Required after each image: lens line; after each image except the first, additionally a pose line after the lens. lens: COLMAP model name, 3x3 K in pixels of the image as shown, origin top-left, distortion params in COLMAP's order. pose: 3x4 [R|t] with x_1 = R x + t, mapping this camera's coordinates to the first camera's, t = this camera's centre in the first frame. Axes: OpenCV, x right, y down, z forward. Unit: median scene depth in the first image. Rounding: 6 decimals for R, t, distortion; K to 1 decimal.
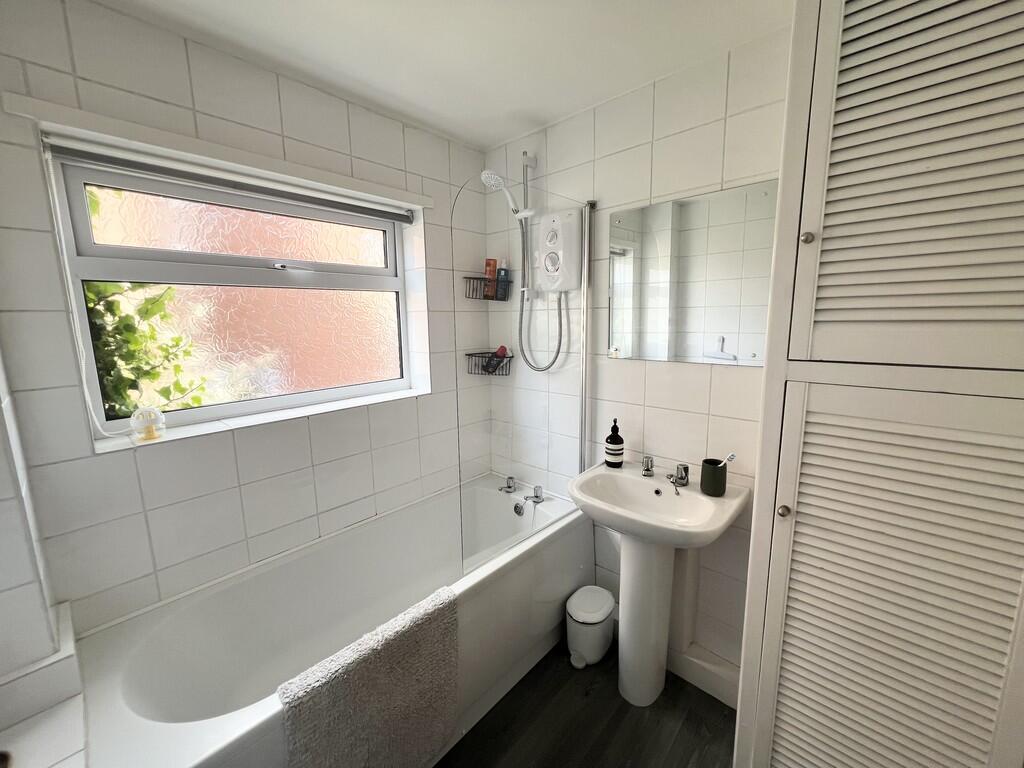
lens RADIAL K [[410.5, 0, 509.8], [0, 410.5, 382.4], [0, 0, 1]] dist [-0.003568, -0.000204]
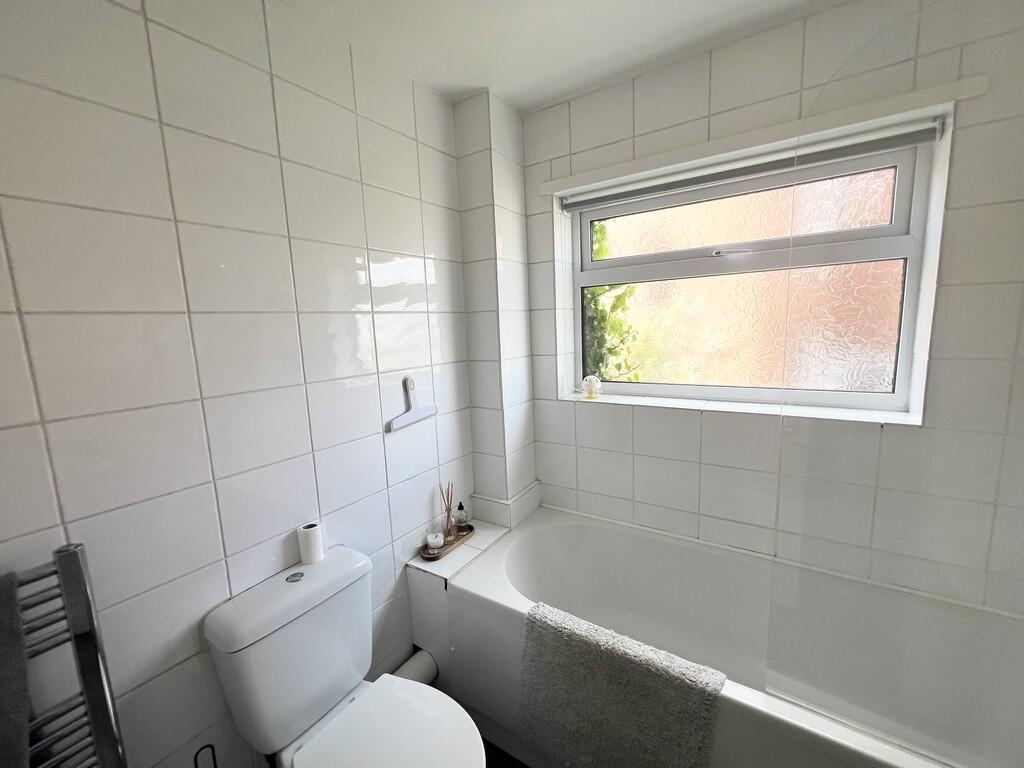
lens RADIAL K [[410.5, 0, 510.9], [0, 410.5, 382.3], [0, 0, 1]] dist [-0.003568, -0.000204]
pose [[0.159710, 0.157403, -0.974534, 0.408726], [-0.110791, 0.983827, 0.140747, -0.077739], [0.980927, 0.085491, 0.174566, 0.446929]]
